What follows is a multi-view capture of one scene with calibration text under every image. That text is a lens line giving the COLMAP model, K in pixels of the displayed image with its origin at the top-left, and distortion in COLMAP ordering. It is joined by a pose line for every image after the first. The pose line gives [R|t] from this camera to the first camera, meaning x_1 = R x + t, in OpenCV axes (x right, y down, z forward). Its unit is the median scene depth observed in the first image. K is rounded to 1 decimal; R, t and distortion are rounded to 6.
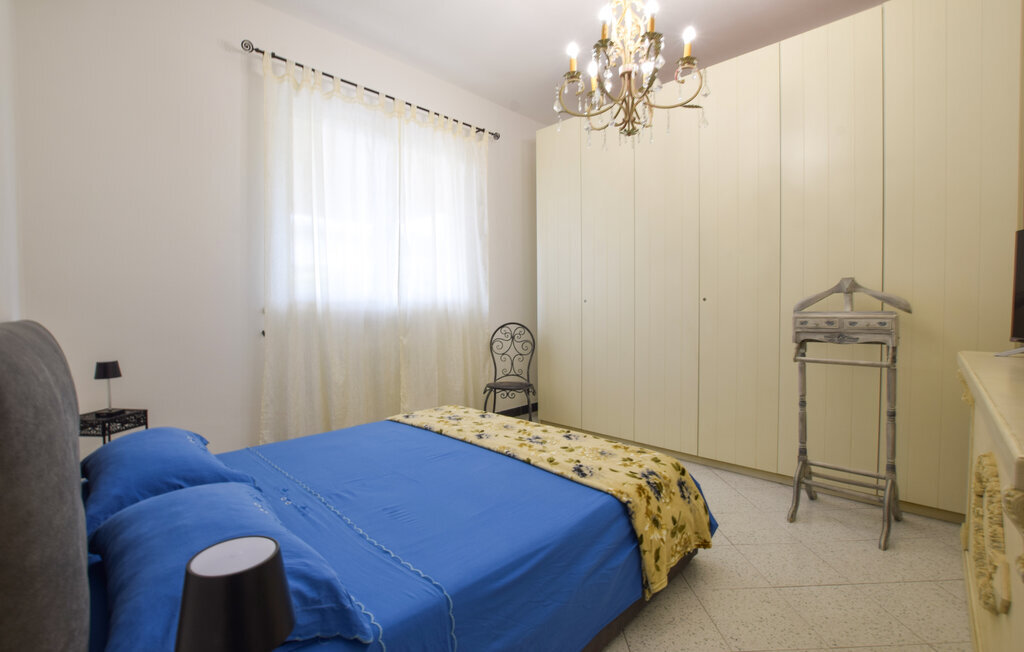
lens RADIAL K [[457.6, 0, 509.4], [0, 457.6, 321.8], [0, 0, 1]] dist [-0.024059, -0.000195]
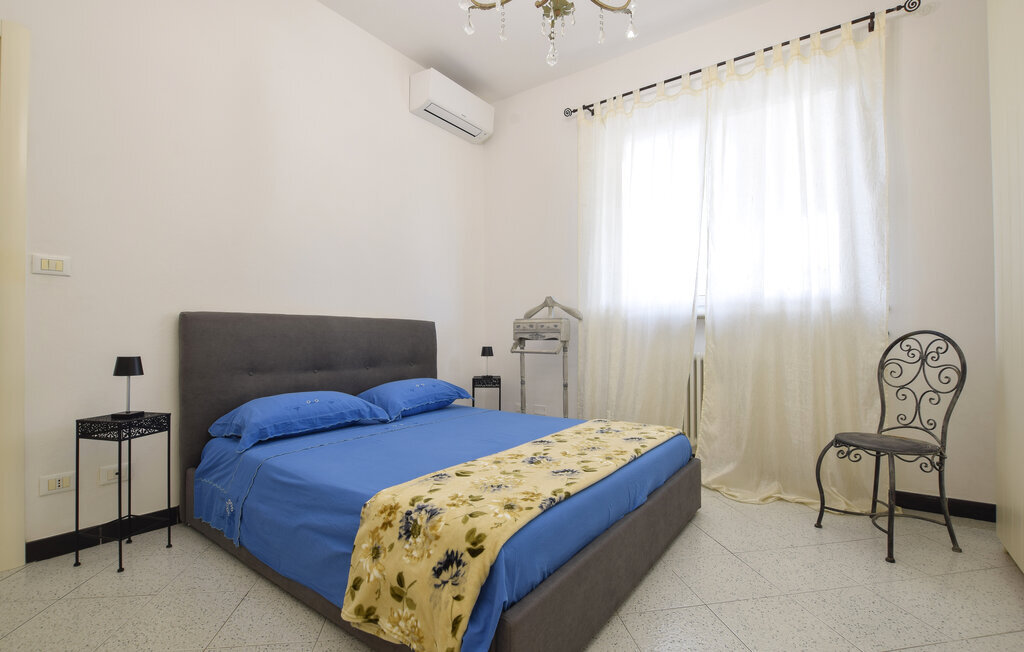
lens RADIAL K [[457.6, 0, 509.2], [0, 457.6, 329.5], [0, 0, 1]] dist [-0.024059, -0.000195]
pose [[0.140246, -0.006374, -0.990096, 0.466451], [-0.031337, 0.999450, -0.010873, 0.022038], [0.989621, 0.032552, 0.139969, 0.452970]]
